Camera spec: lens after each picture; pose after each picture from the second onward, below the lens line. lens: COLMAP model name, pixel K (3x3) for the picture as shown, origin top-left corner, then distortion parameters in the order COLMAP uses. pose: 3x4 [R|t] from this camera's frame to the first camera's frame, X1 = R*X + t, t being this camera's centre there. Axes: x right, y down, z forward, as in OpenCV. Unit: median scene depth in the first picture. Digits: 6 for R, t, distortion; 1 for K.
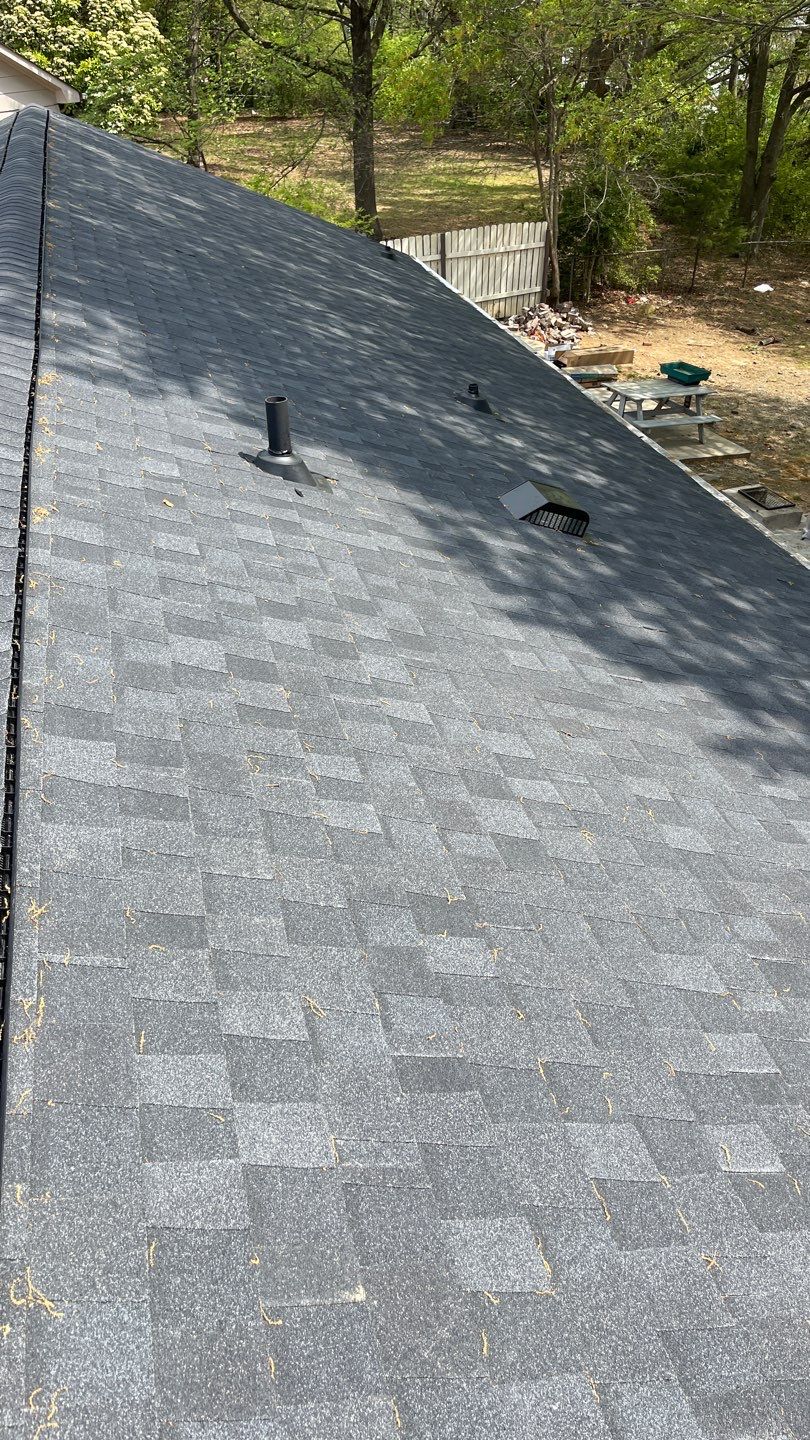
lens RADIAL K [[1012.6, 0, 405.0], [0, 1012.6, 720.0], [0, 0, 1]] dist [0.086228, -0.092186]
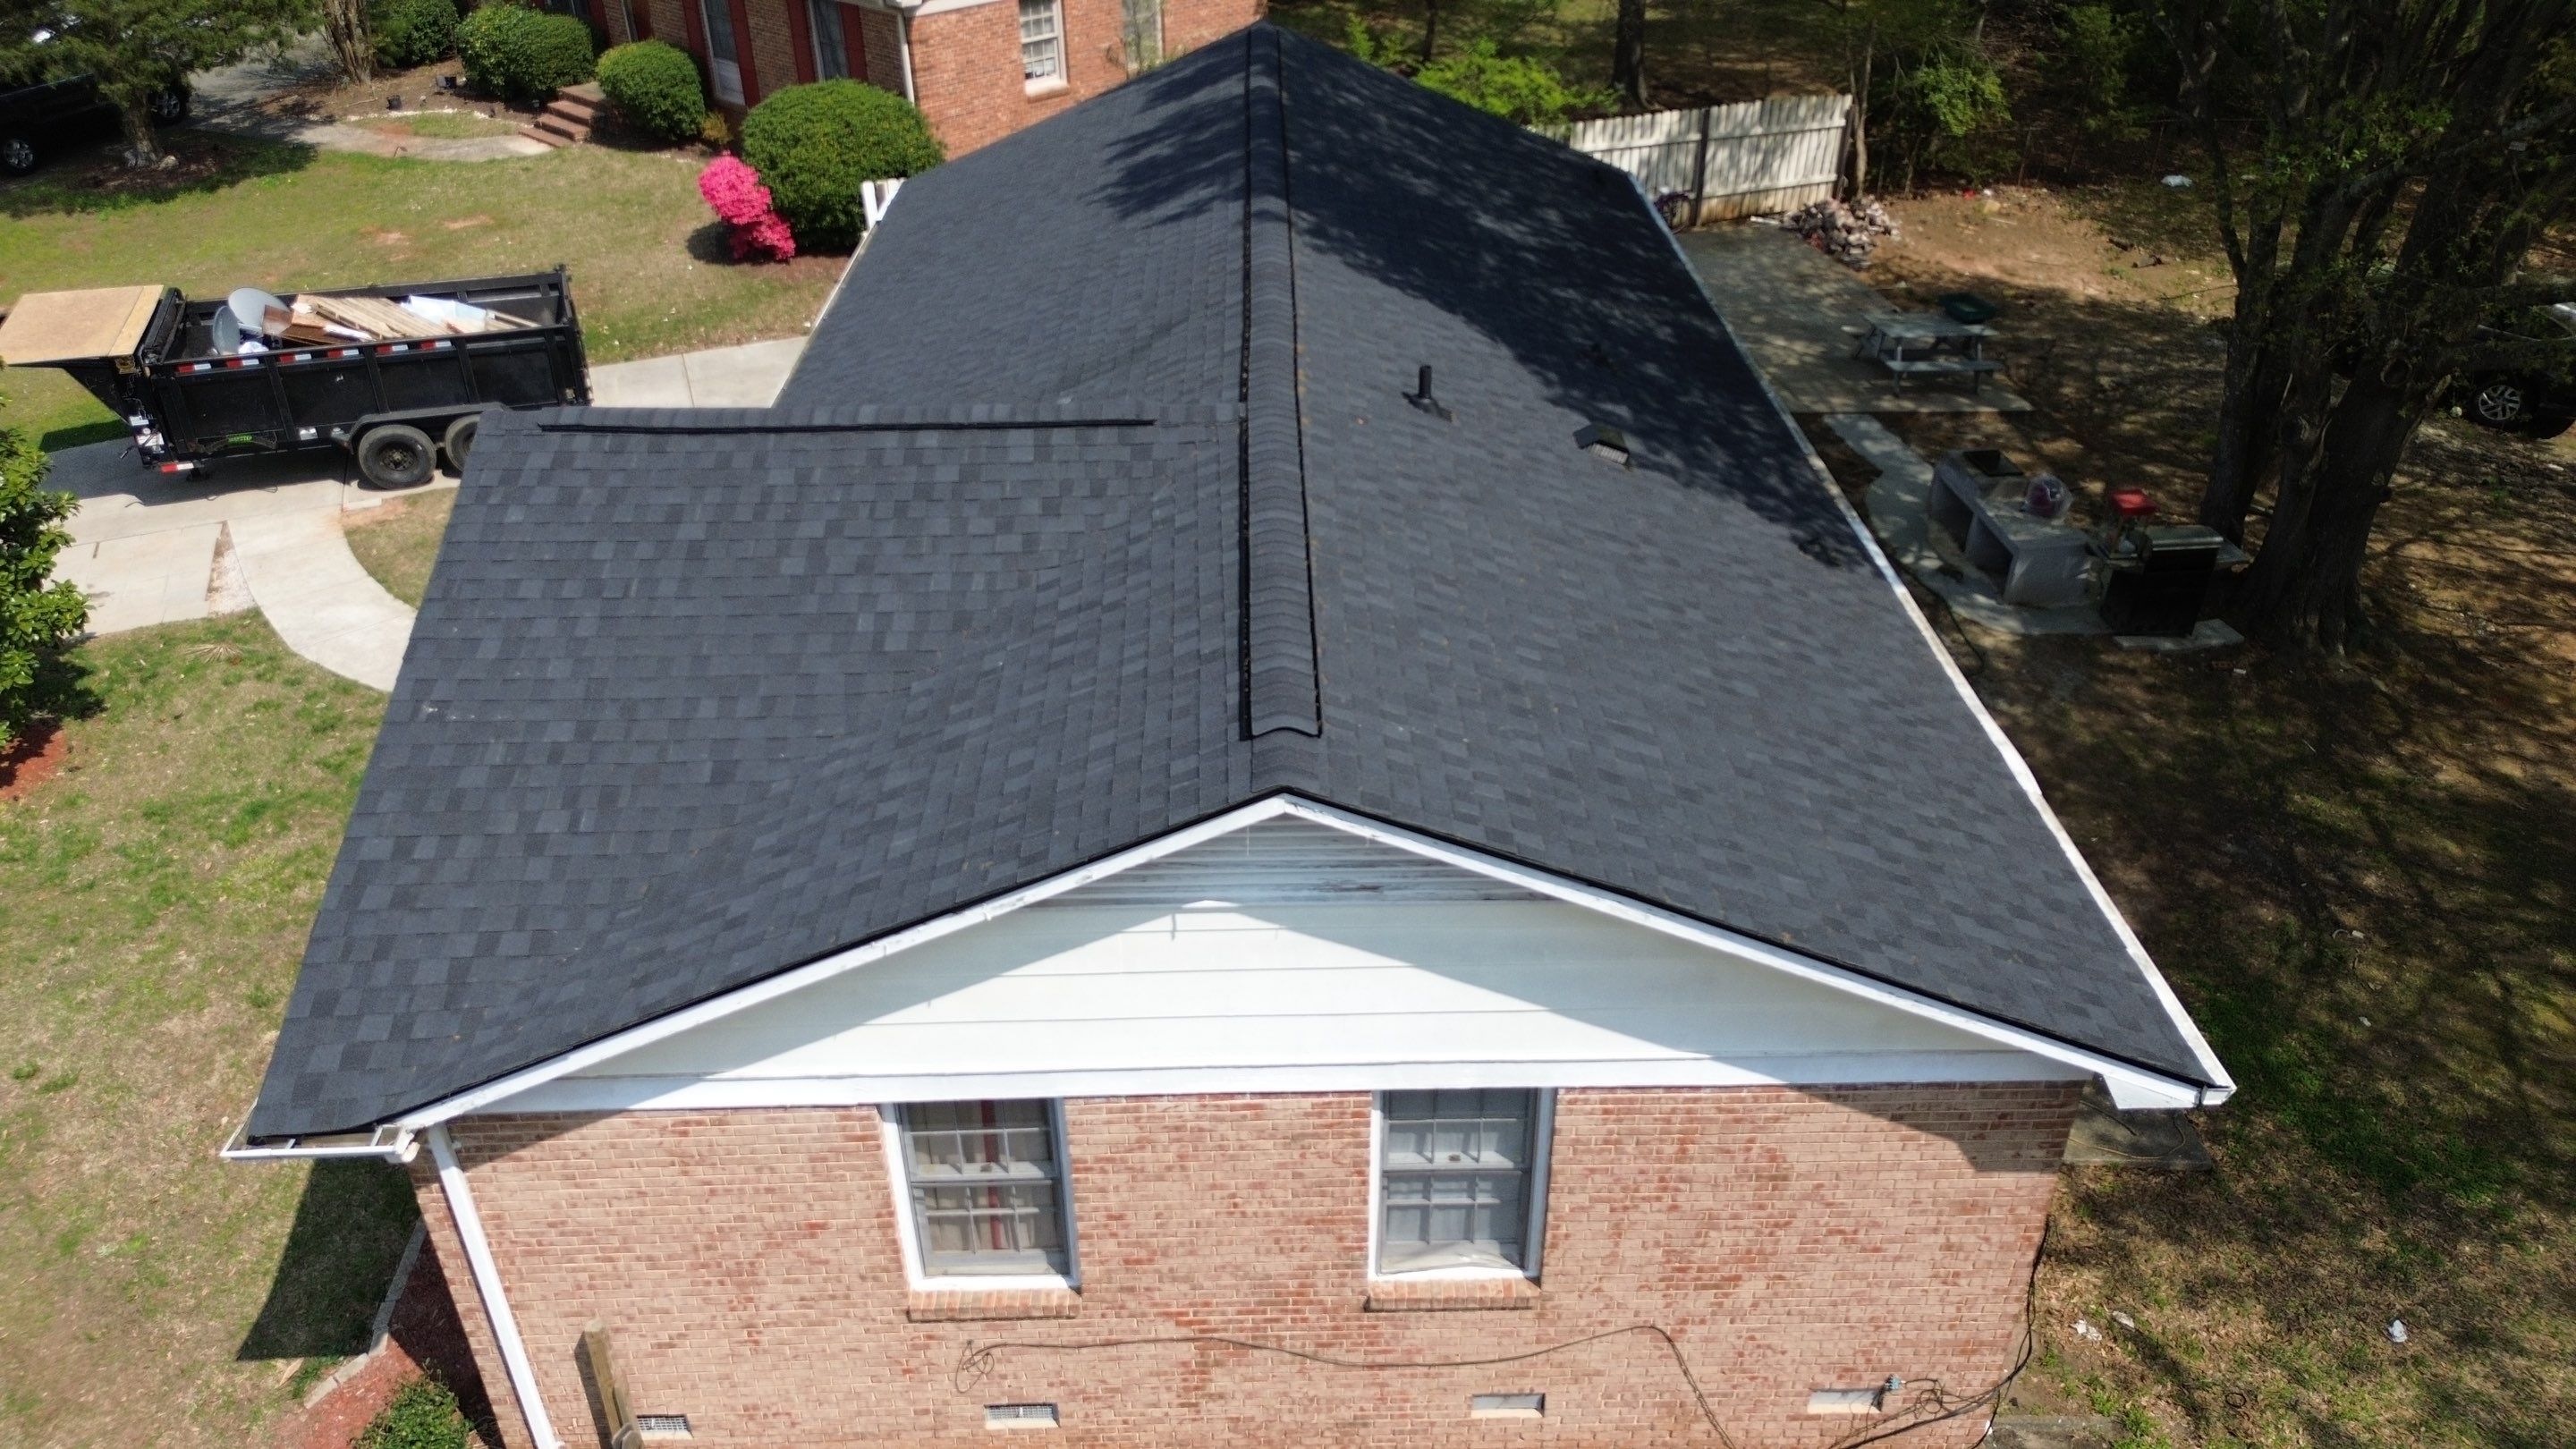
lens RADIAL K [[1811.4, 0, 1288.0], [0, 1811.4, 724.5], [0, 0, 1]] dist [0.086228, -0.092186]
pose [[0.969499, 0.114417, -0.216748, 0.377288], [-0.124109, 0.991765, -0.031601, 0.406053], [0.211347, 0.057537, 0.975716, -1.980732]]
